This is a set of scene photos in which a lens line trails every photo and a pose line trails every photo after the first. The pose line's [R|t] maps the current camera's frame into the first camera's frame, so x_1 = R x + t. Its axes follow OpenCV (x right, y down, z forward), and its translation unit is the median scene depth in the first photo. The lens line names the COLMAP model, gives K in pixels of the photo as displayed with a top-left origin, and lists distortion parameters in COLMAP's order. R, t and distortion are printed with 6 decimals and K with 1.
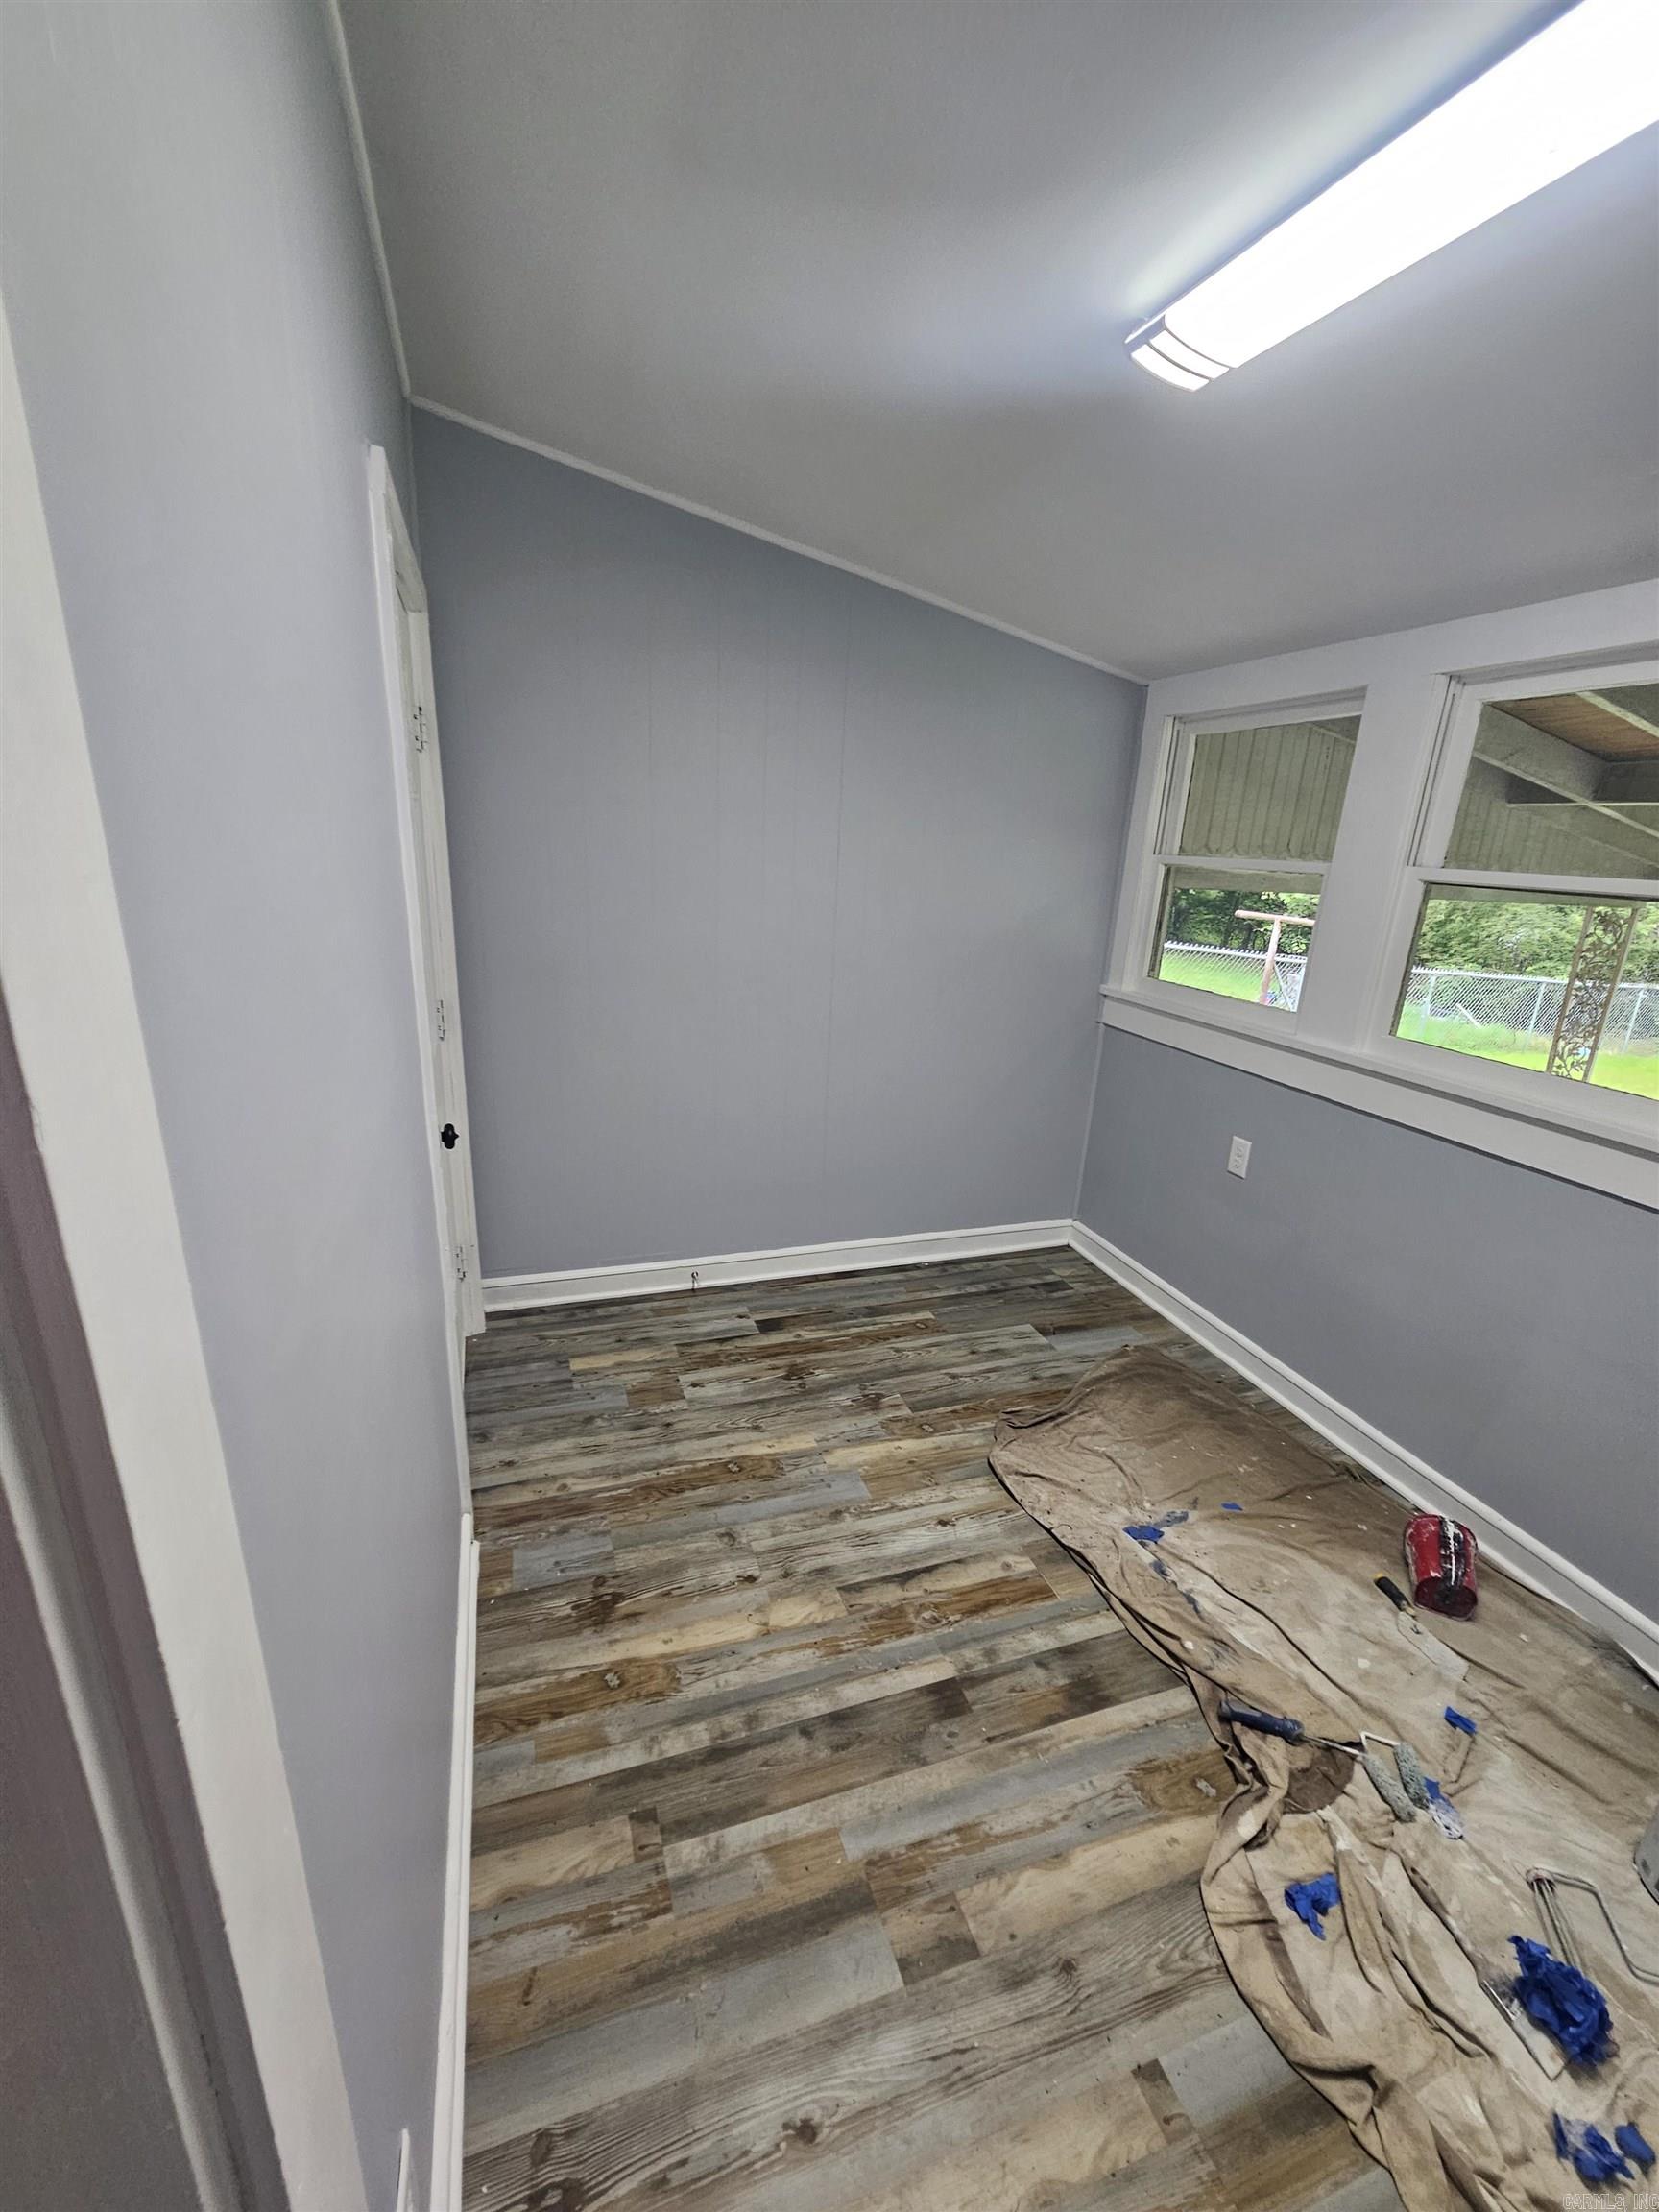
lens RADIAL K [[906.4, 0, 826.6], [0, 906.4, 1124.8], [0, 0, 1]] dist [0.001003, 0.000019]
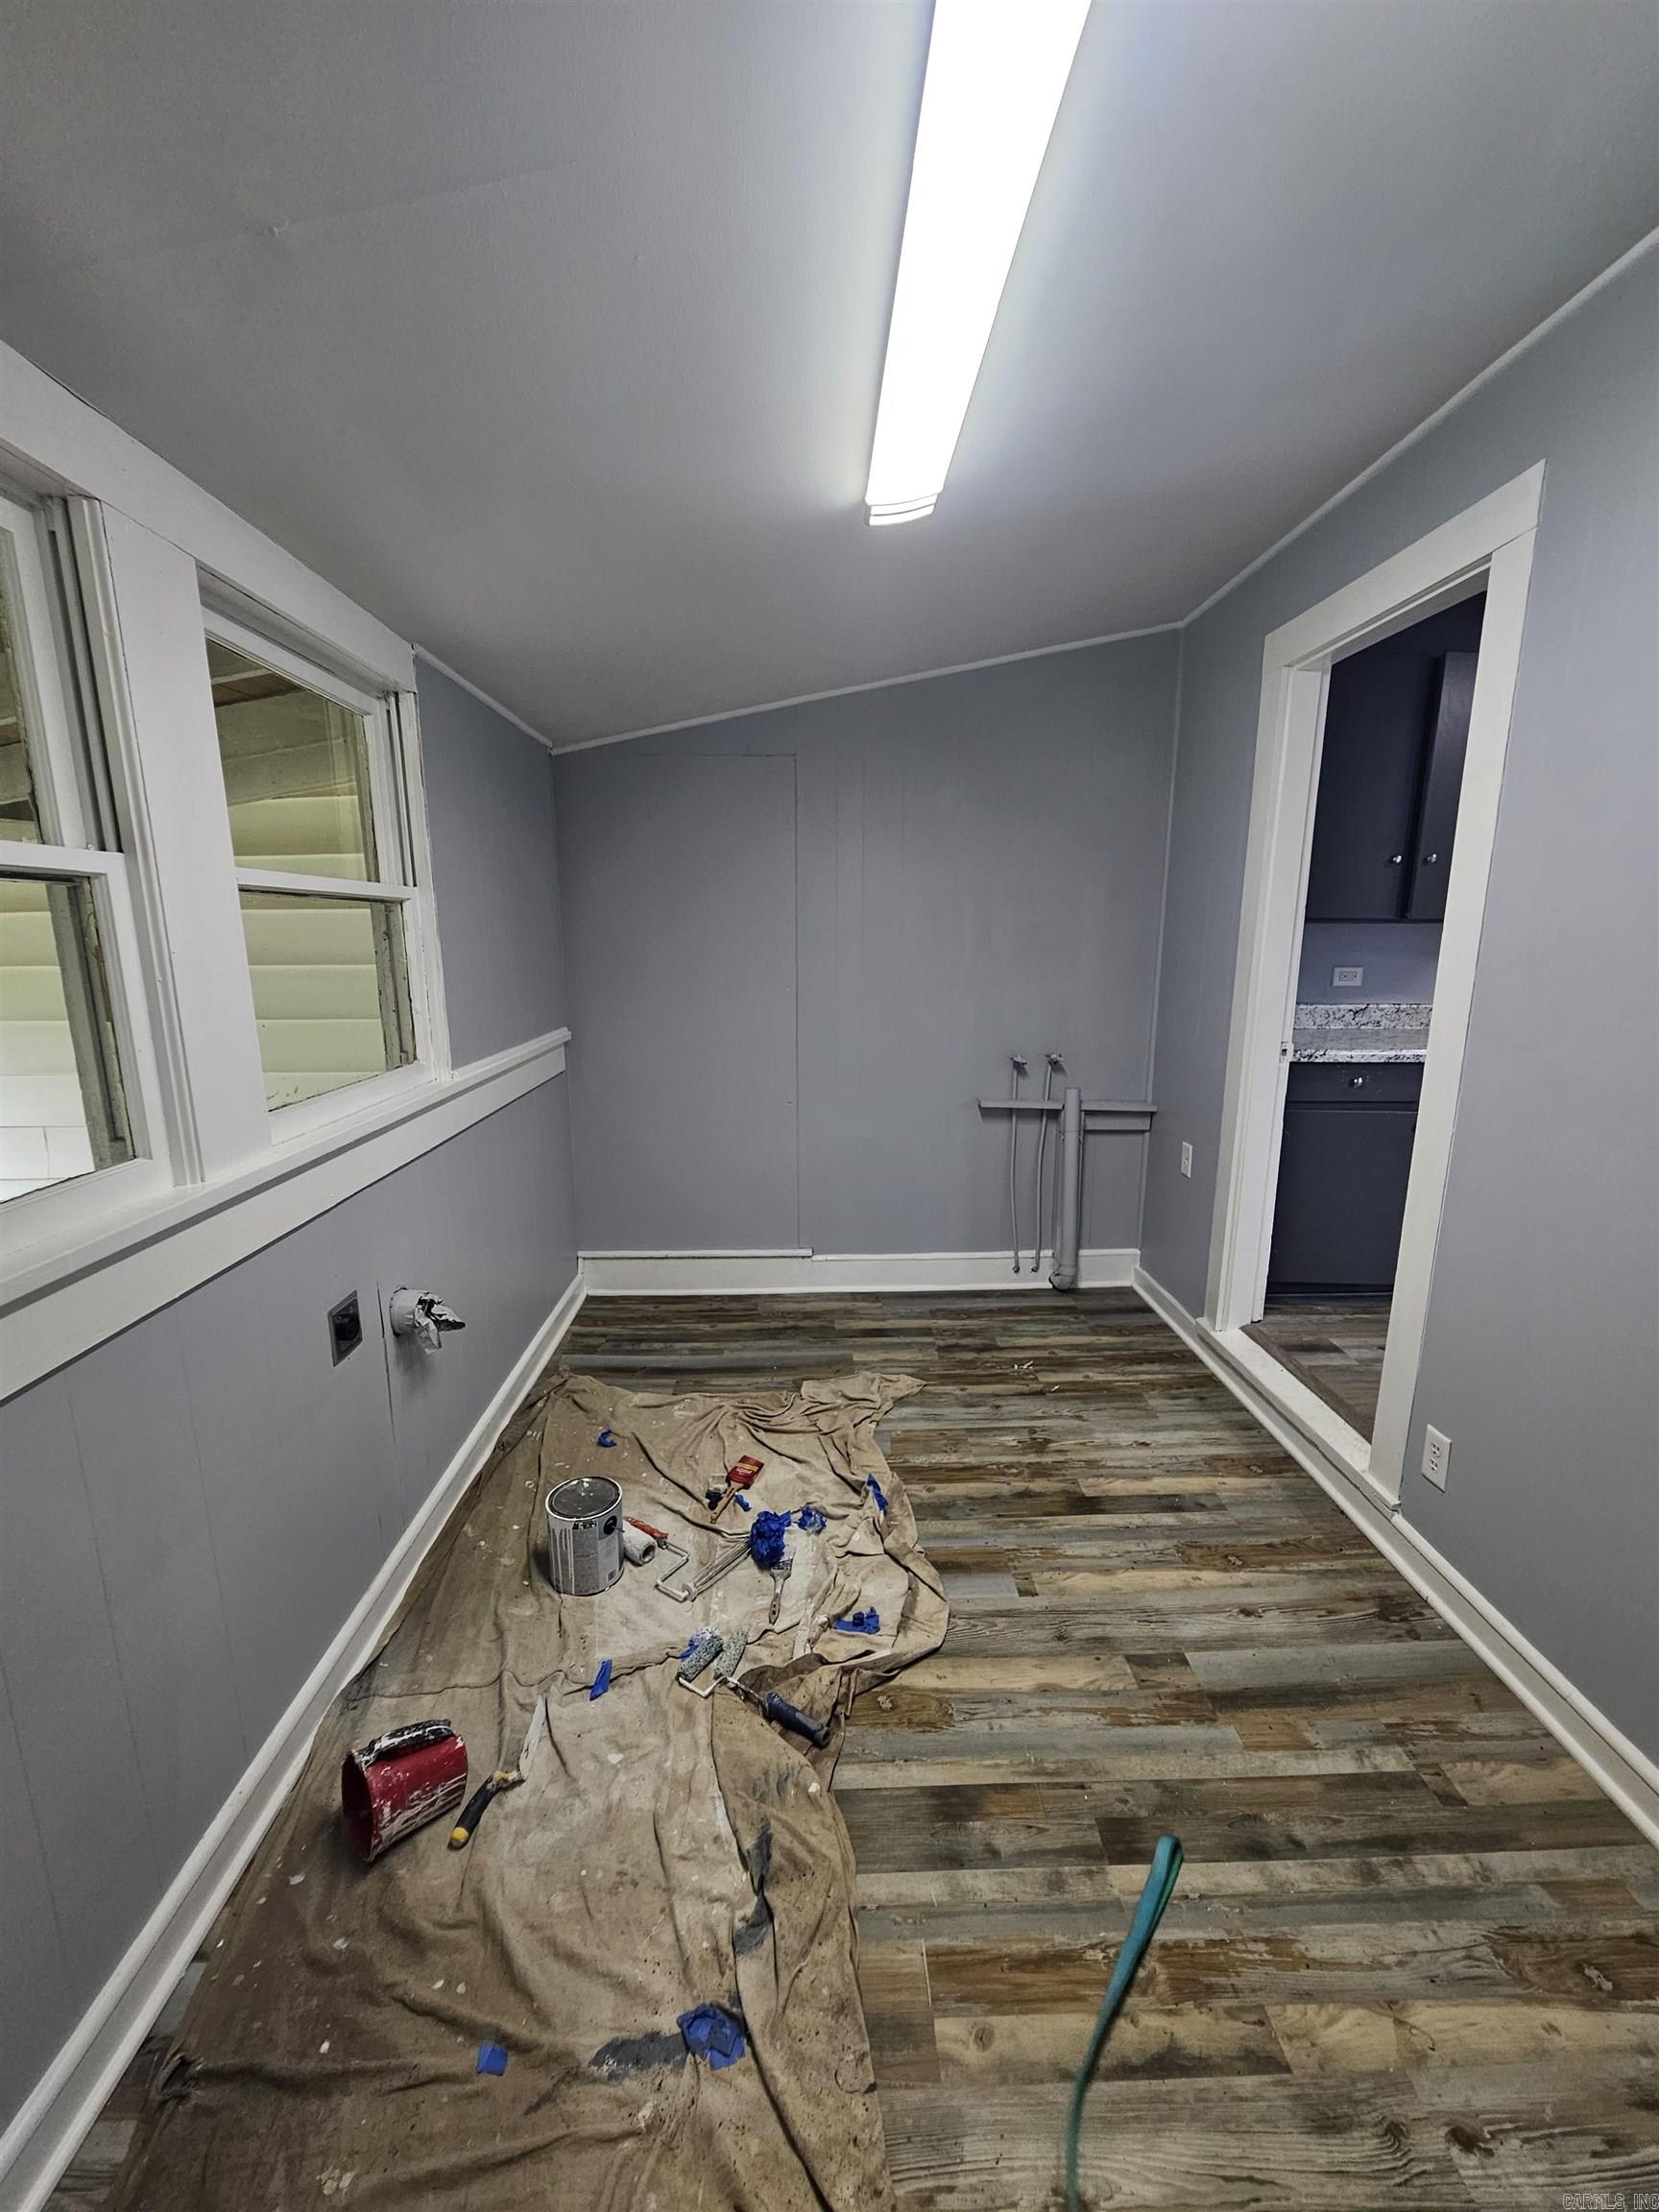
lens RADIAL K [[902.7, 0, 833.6], [0, 902.7, 1122.1], [0, 0, 1]] dist [-0.002227, 0.000406]
pose [[-0.953096, -0.109320, 0.282235, 0.236515], [0.047156, 0.867472, 0.495246, -0.402465], [-0.298971, 0.485327, -0.821629, 1.509707]]
